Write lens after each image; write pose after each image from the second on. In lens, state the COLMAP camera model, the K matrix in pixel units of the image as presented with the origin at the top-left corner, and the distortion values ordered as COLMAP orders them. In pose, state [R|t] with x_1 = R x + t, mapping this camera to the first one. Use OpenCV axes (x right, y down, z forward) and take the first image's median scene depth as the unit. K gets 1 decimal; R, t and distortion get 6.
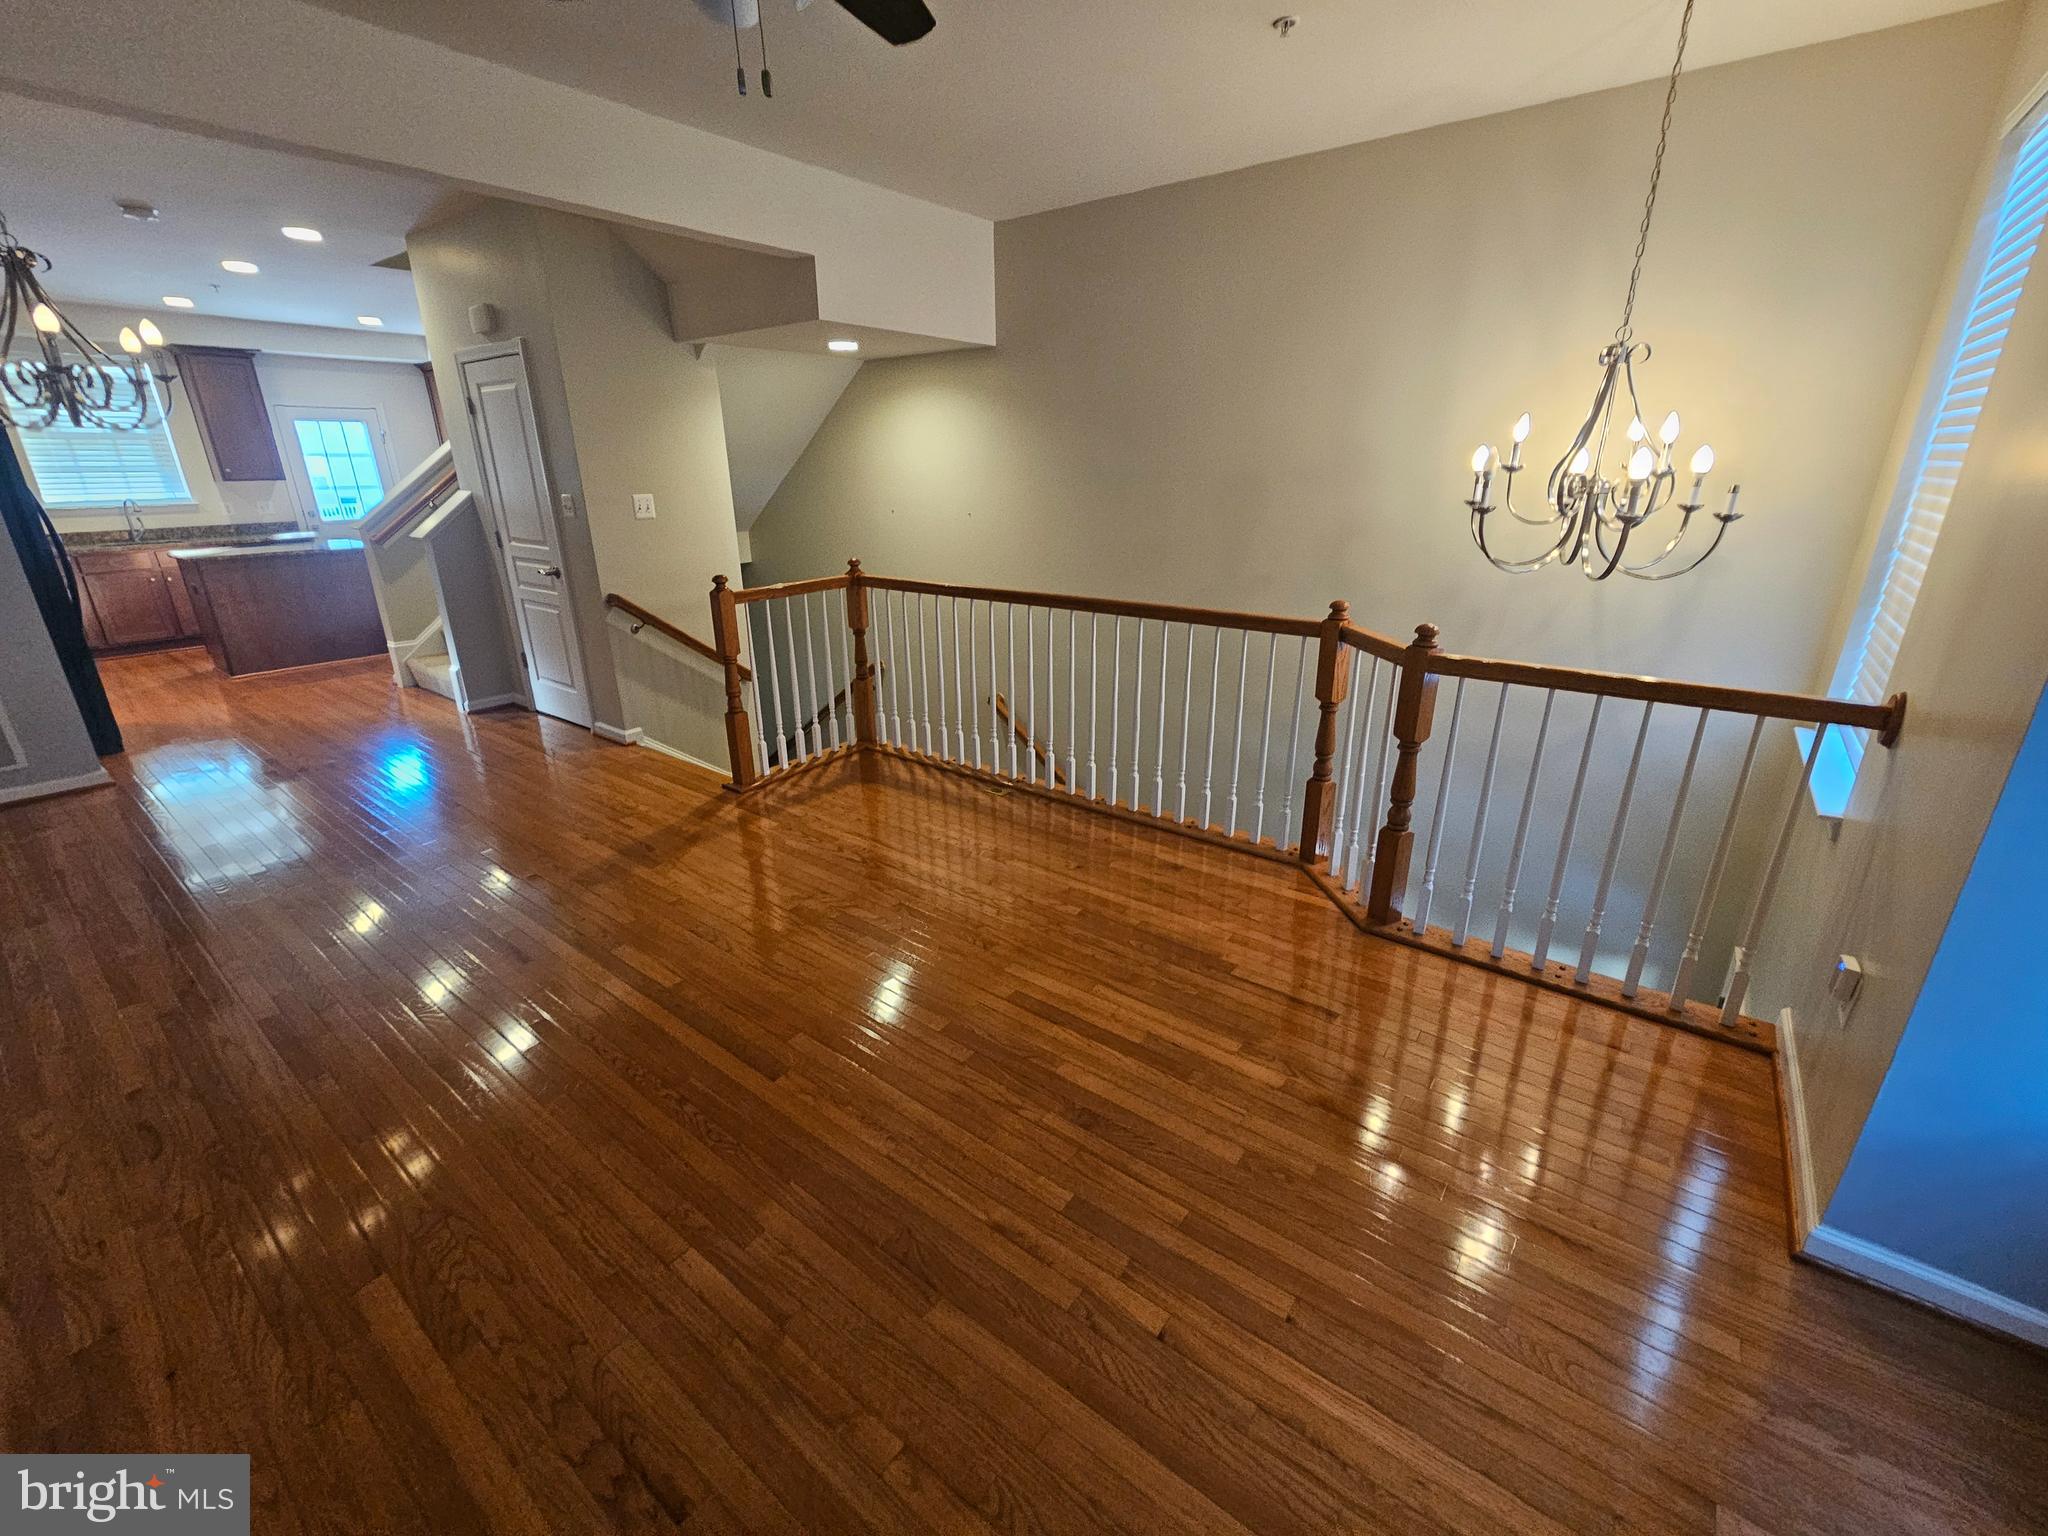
lens RADIAL K [[840.2, 0, 1033.8], [0, 840.2, 754.9], [0, 0, 1]] dist [-0.001498, -0.000066]
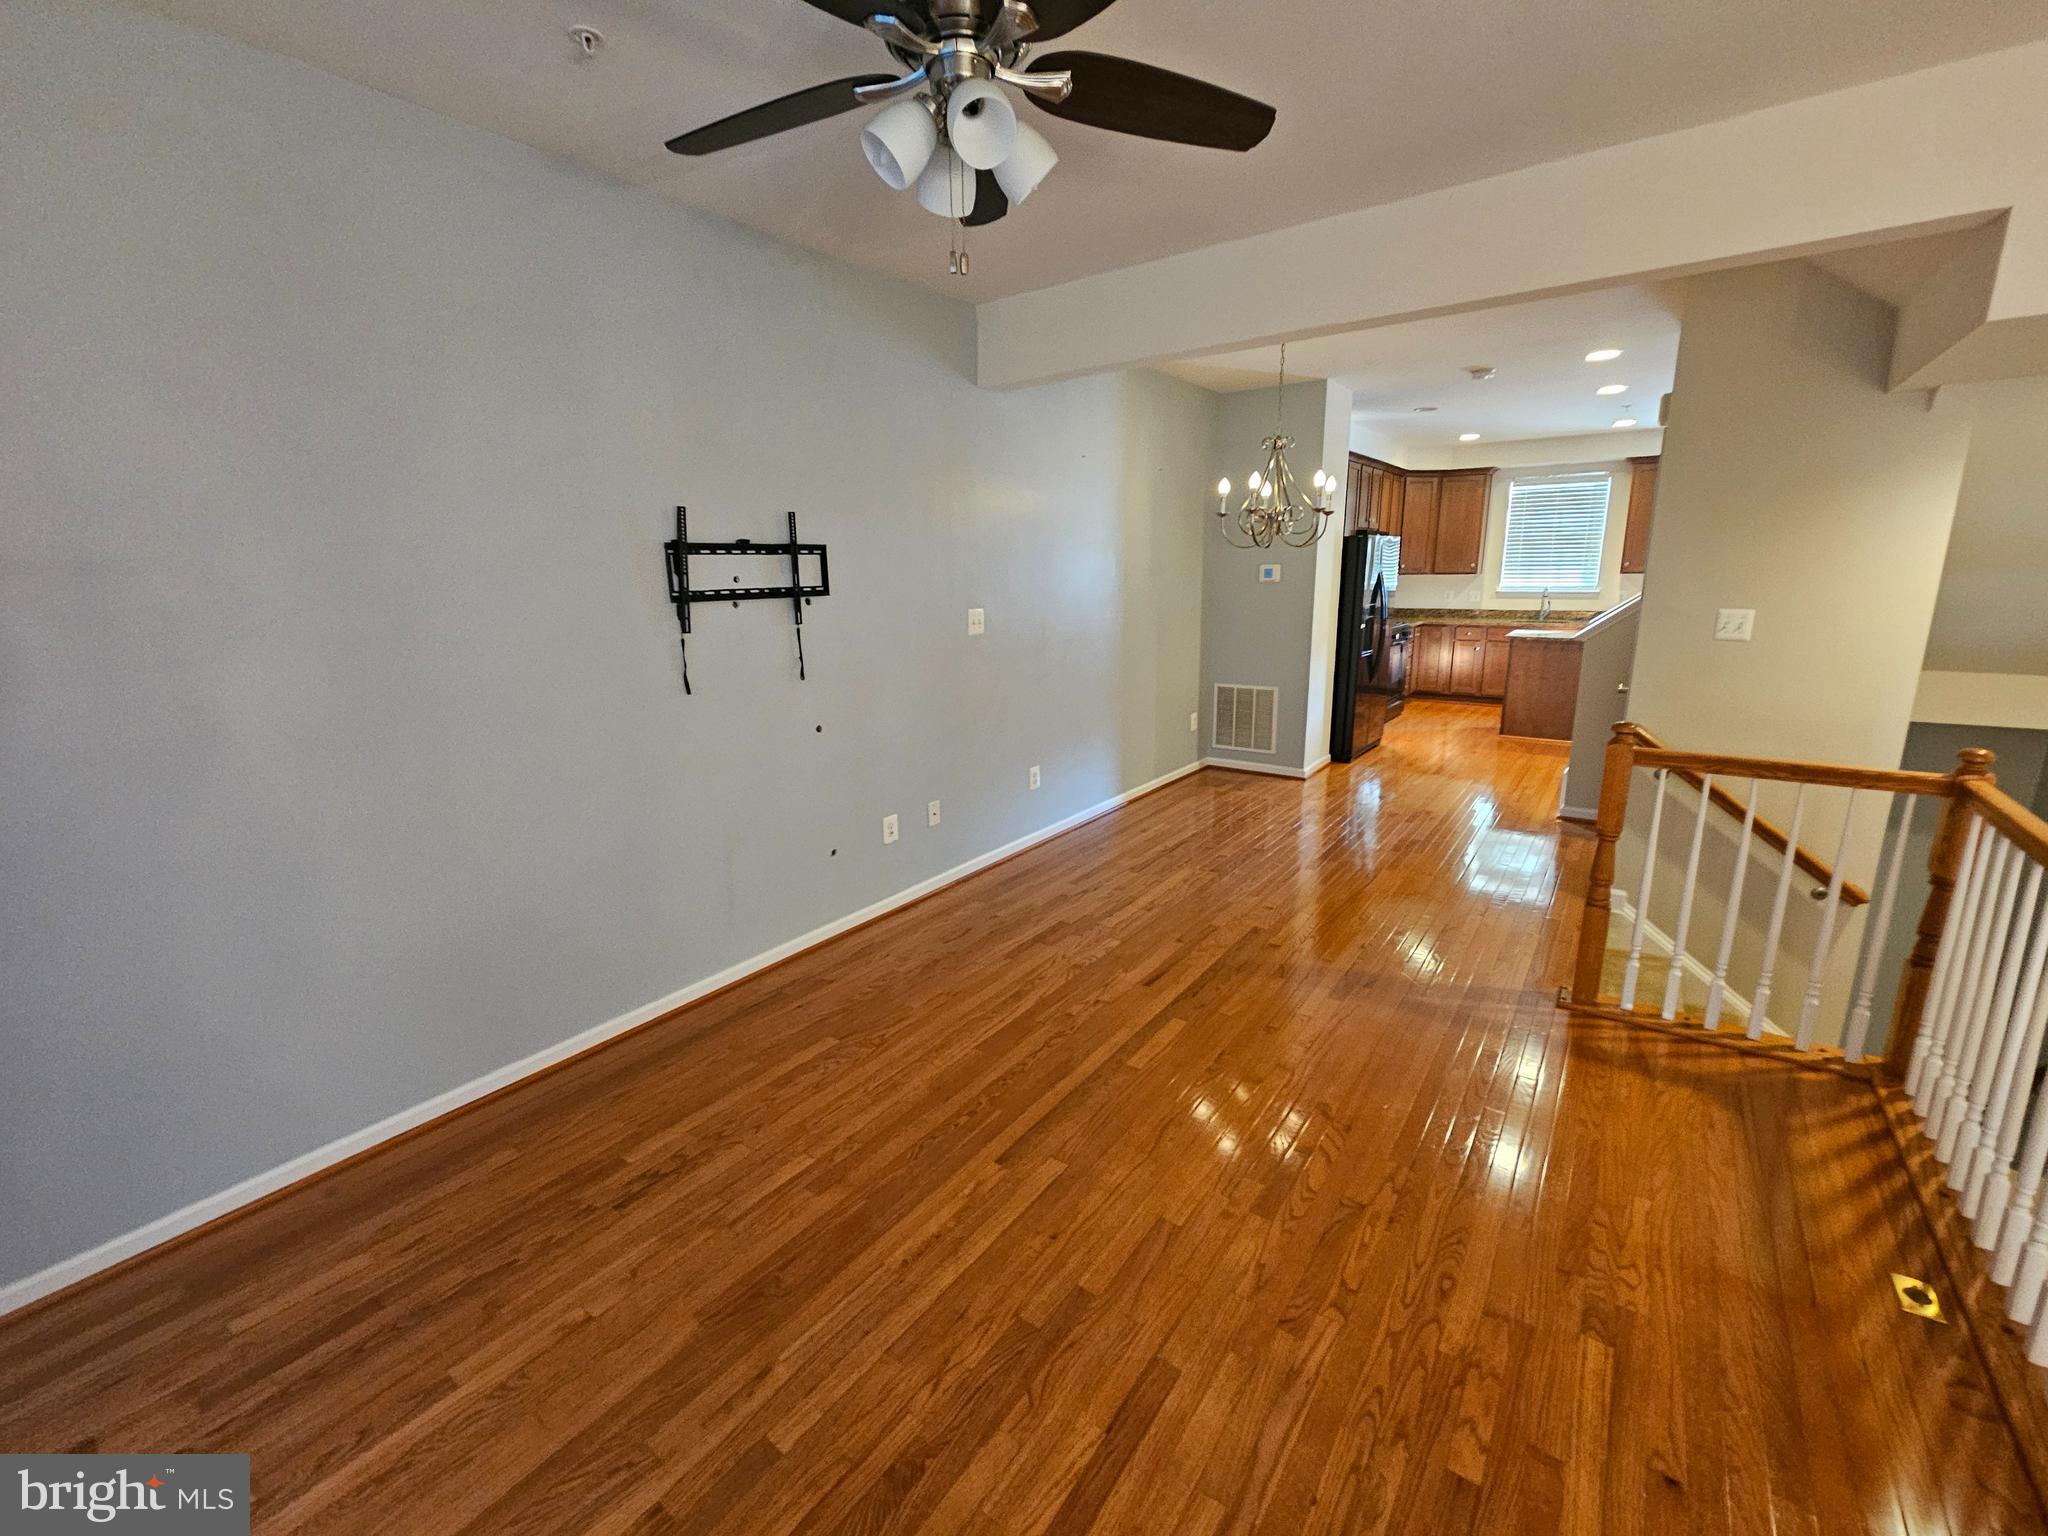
lens RADIAL K [[840.2, 0, 1026.4], [0, 840.2, 758.5], [0, 0, 1]] dist [-0.001498, -0.000066]
pose [[0.012524, 0.231646, -0.972720, 0.289694], [-0.315693, 0.923956, 0.215969, -0.153630], [0.948779, 0.304376, 0.084700, 0.389712]]
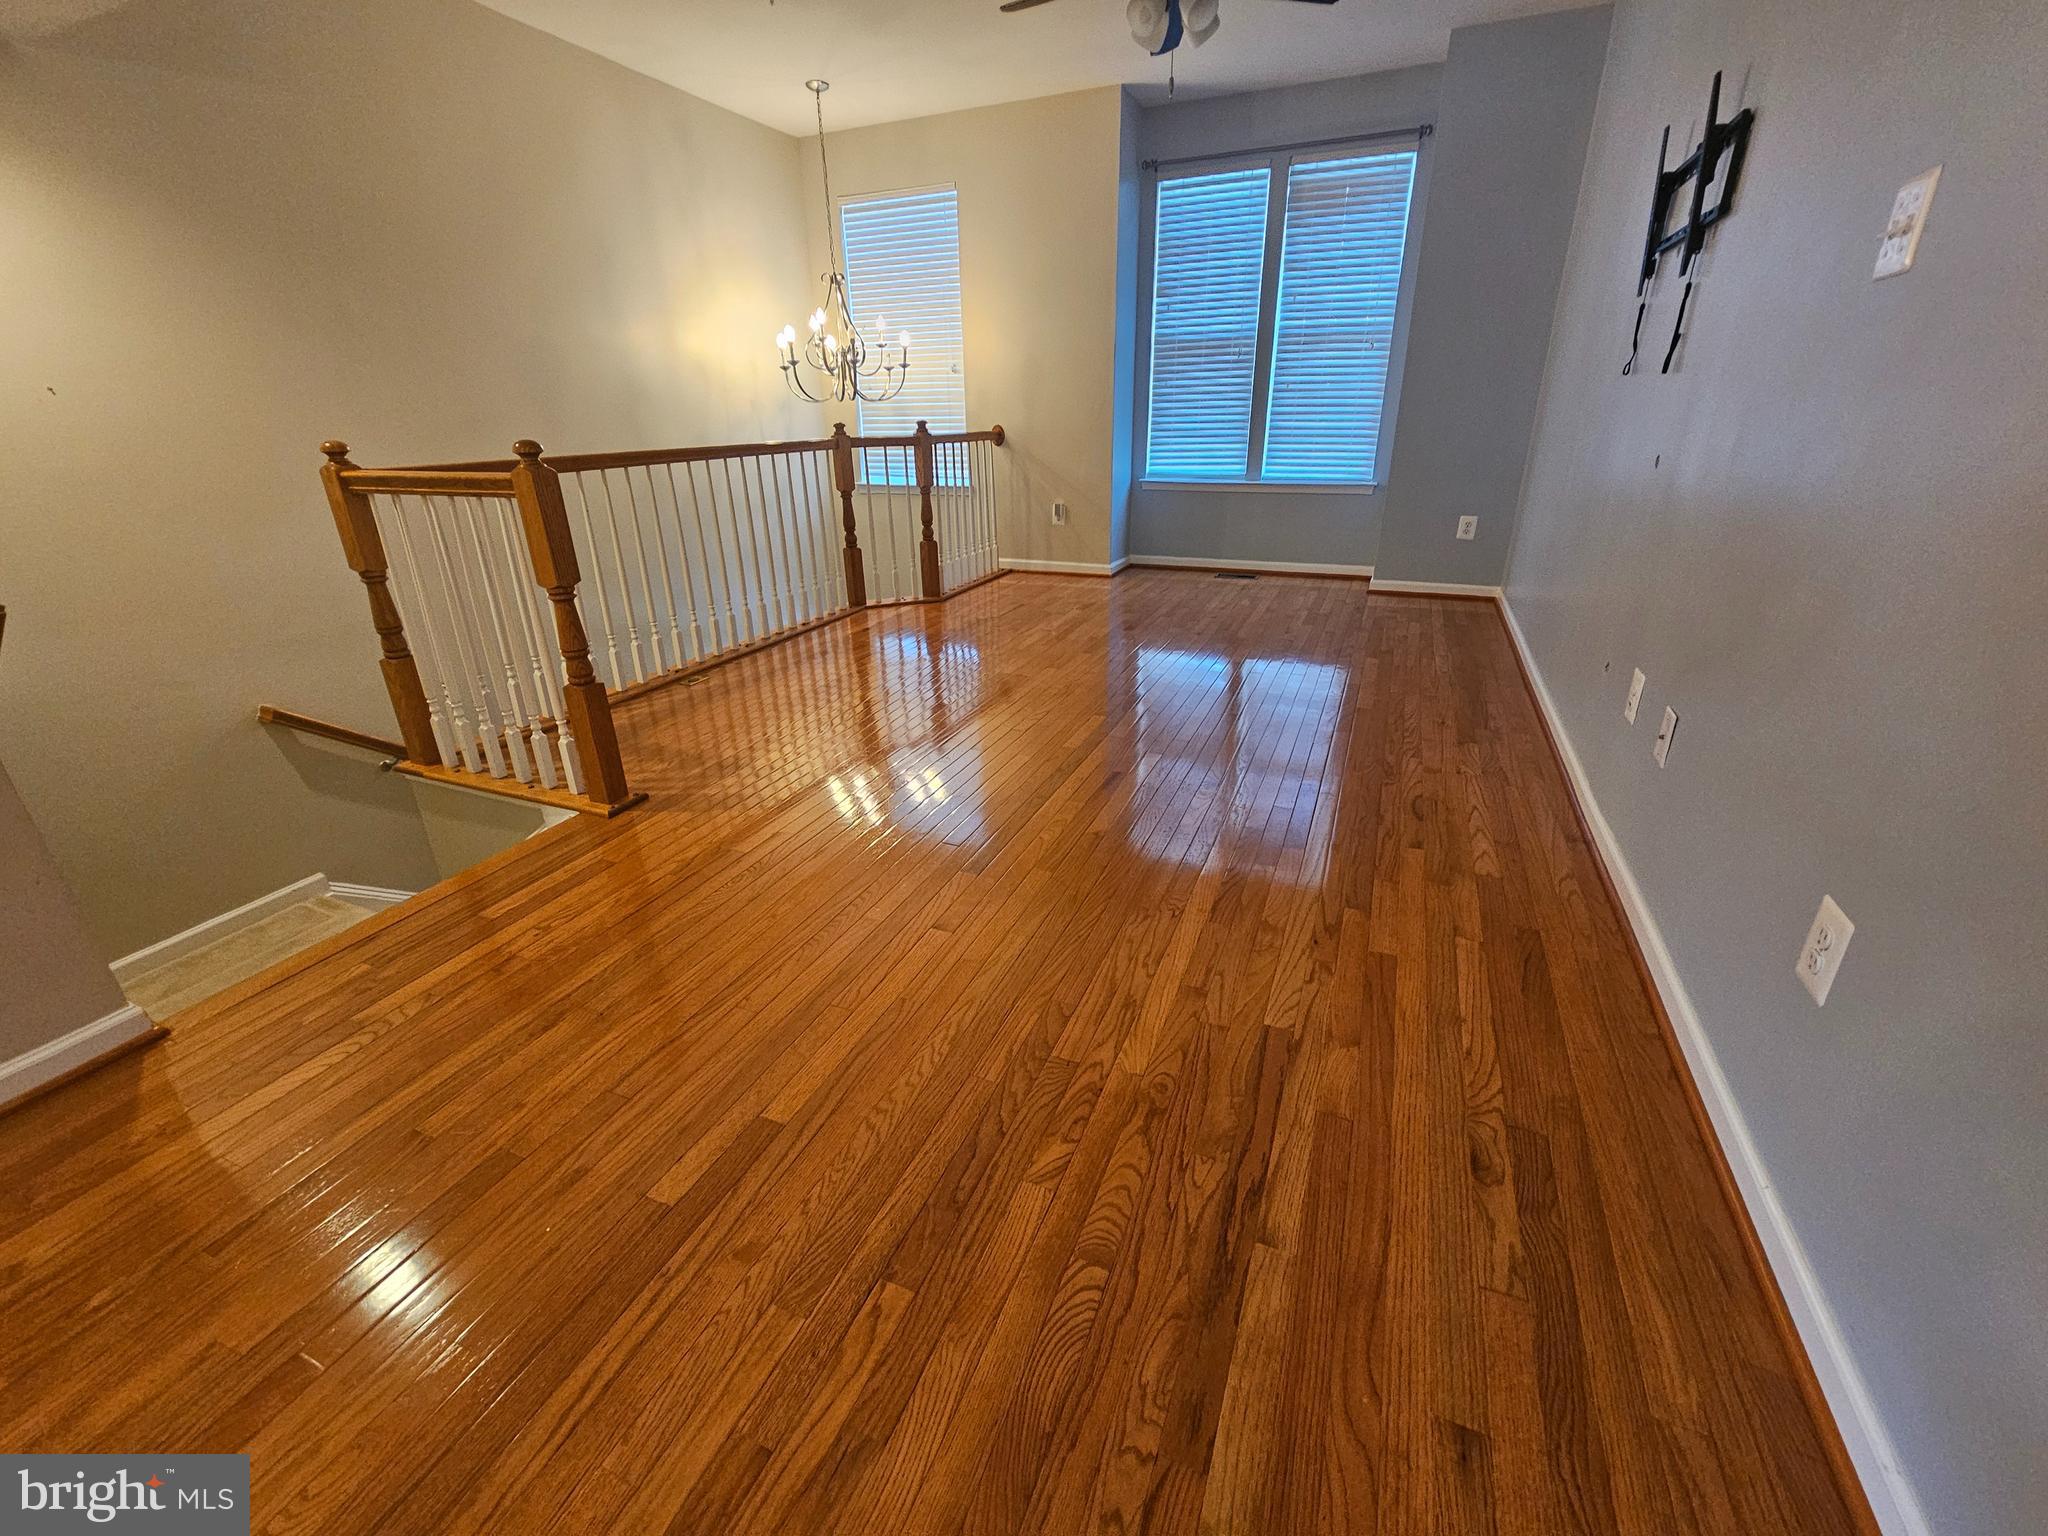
lens RADIAL K [[840.2, 0, 1019.9], [0, 840.2, 764.5], [0, 0, 1]] dist [-0.001498, -0.000066]
pose [[-0.235280, -0.368998, 0.899157, -0.894287], [0.339264, 0.835757, 0.431753, -0.141427], [-0.910793, 0.406634, -0.071449, 0.713730]]
